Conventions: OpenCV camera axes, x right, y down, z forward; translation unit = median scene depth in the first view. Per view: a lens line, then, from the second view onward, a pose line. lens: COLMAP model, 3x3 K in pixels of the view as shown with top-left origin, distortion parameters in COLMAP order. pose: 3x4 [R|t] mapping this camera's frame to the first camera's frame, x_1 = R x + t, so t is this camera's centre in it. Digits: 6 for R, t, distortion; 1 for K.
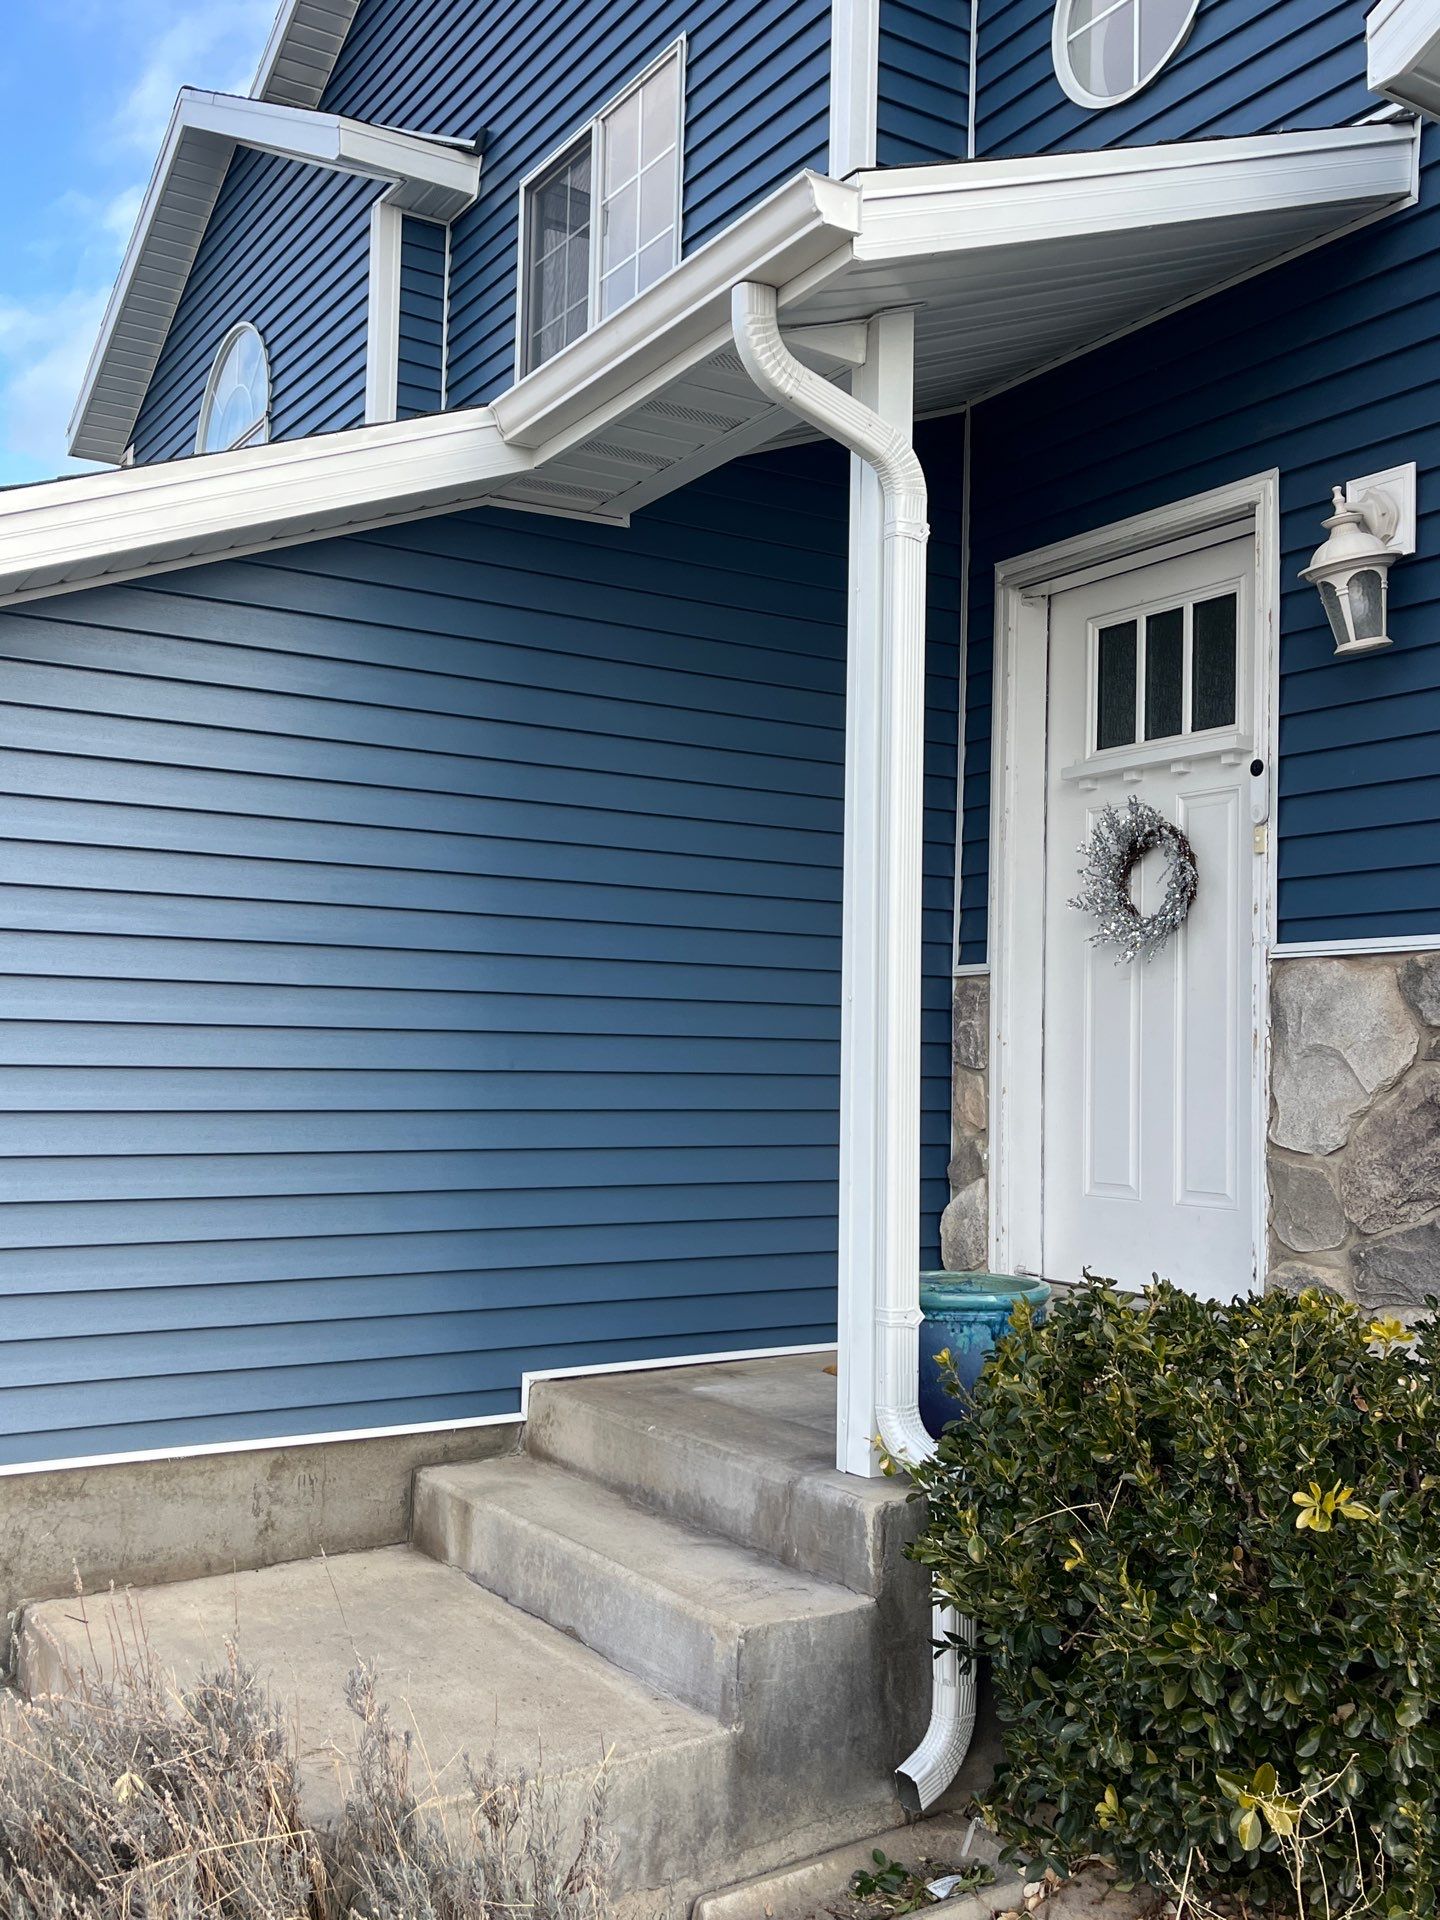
lens RADIAL K [[1812.5, 0, 701.9], [0, 1812.5, 966.3], [0, 0, 1]] dist [0.015894, 0.000000]
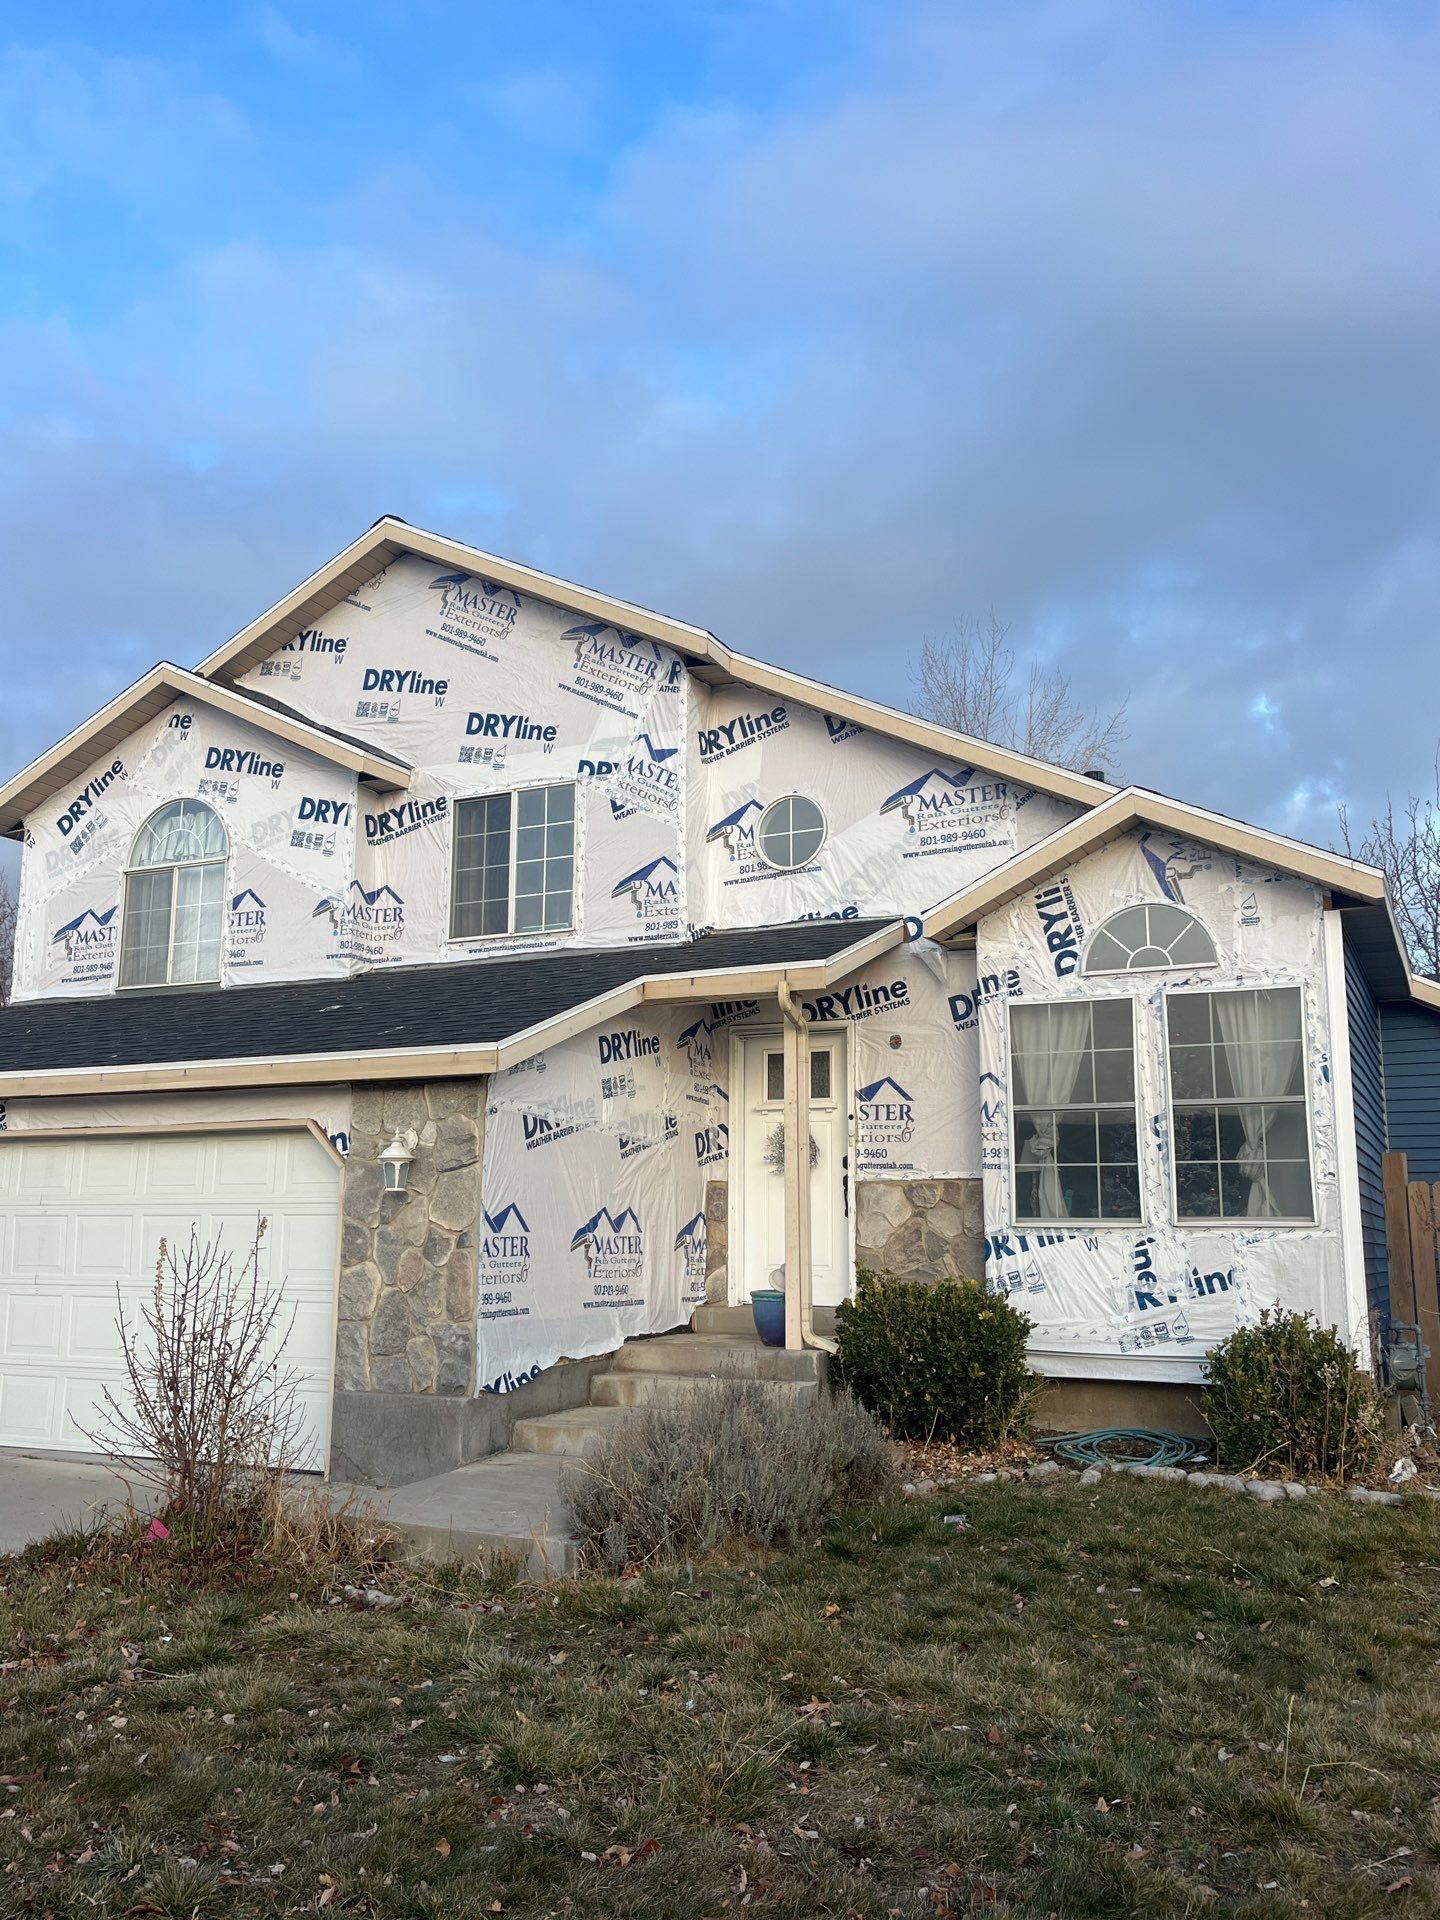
lens RADIAL K [[1590.6, 0, 707.3], [0, 1590.6, 956.1], [0, 0, 1]] dist [0.044214, -0.015562]
pose [[0.846683, 0.084000, 0.525425, -1.303670], [-0.021119, 0.991988, -0.124558, -0.042219], [-0.531678, 0.094365, 0.841673, -1.106866]]
